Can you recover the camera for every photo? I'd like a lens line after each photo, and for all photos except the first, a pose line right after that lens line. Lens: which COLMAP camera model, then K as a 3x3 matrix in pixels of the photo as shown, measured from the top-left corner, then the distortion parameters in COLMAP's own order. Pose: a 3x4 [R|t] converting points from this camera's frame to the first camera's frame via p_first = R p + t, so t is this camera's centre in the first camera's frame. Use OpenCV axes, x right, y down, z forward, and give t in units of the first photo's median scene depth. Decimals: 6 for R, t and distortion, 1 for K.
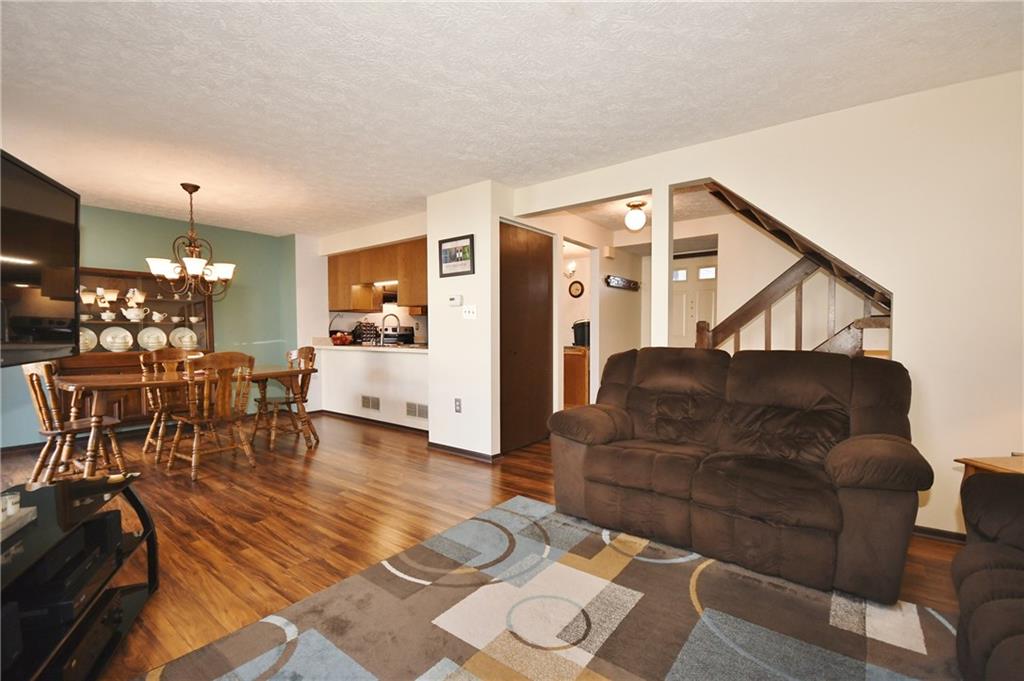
lens RADIAL K [[455.6, 0, 510.5], [0, 455.6, 336.4], [0, 0, 1]] dist [-0.000052, -0.000346]
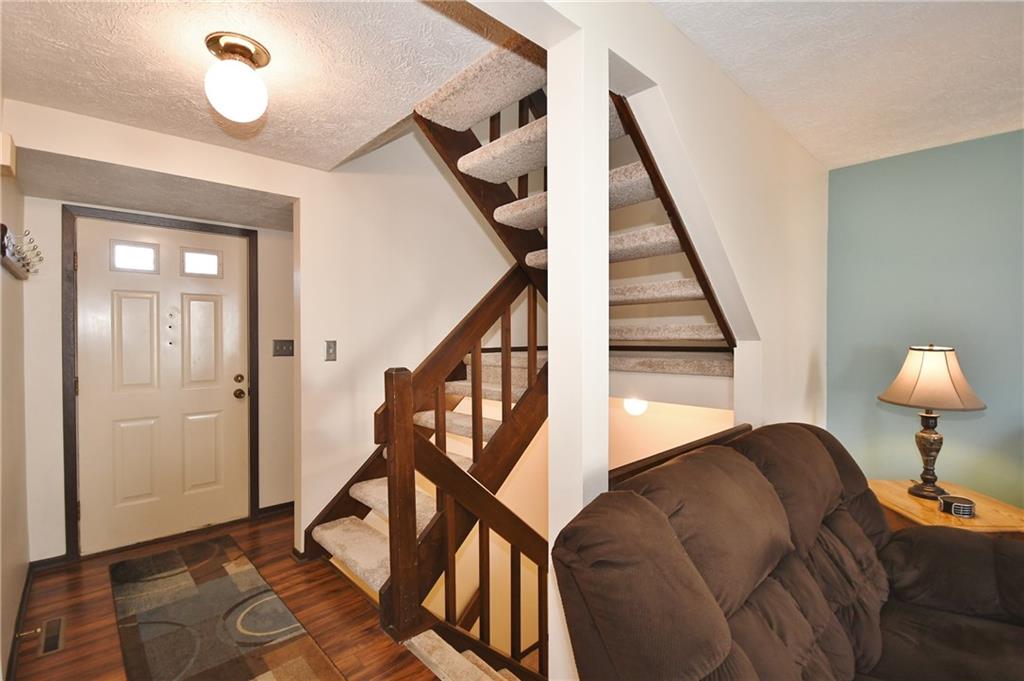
lens RADIAL K [[455.6, 0, 510.5], [0, 455.6, 336.4], [0, 0, 1]] dist [-0.000052, -0.000346]
pose [[0.156247, 0.000073, 0.987718, -0.089357], [0.020450, 0.999785, -0.003309, -0.128332], [-0.987506, 0.020716, 0.156212, 1.590899]]
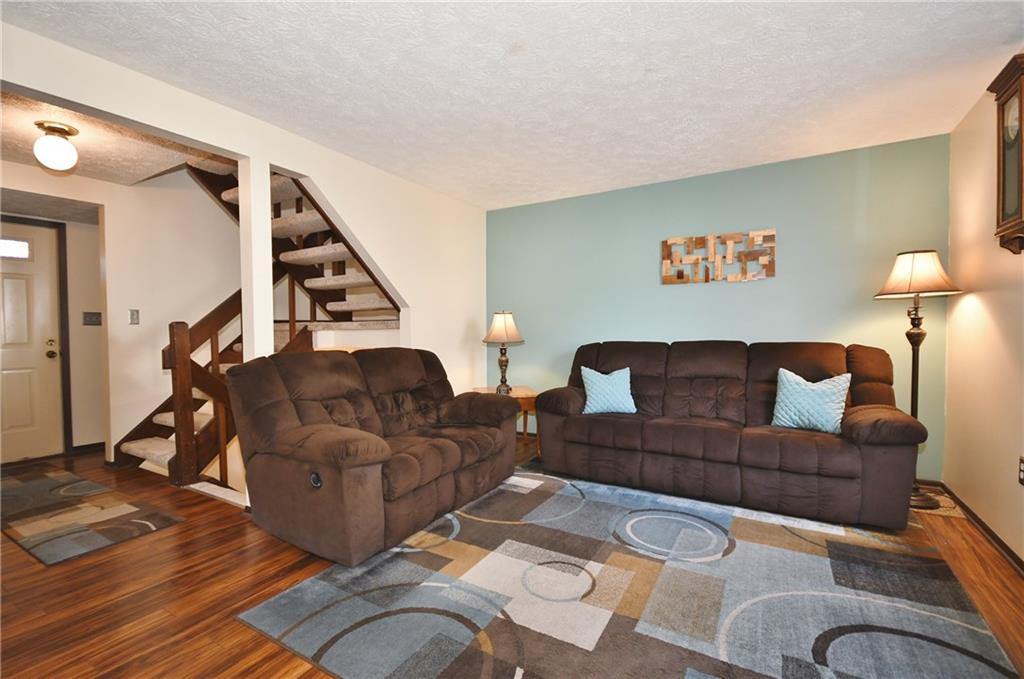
lens RADIAL K [[451.2, 0, 507.8], [0, 451.2, 341.3], [0, 0, 1]] dist [0.018766, -0.012591]
pose [[-0.117890, -0.025368, 0.992703, -0.860639], [0.023396, 0.999325, 0.028315, -0.019187], [-0.992751, 0.026564, -0.117217, 1.036109]]
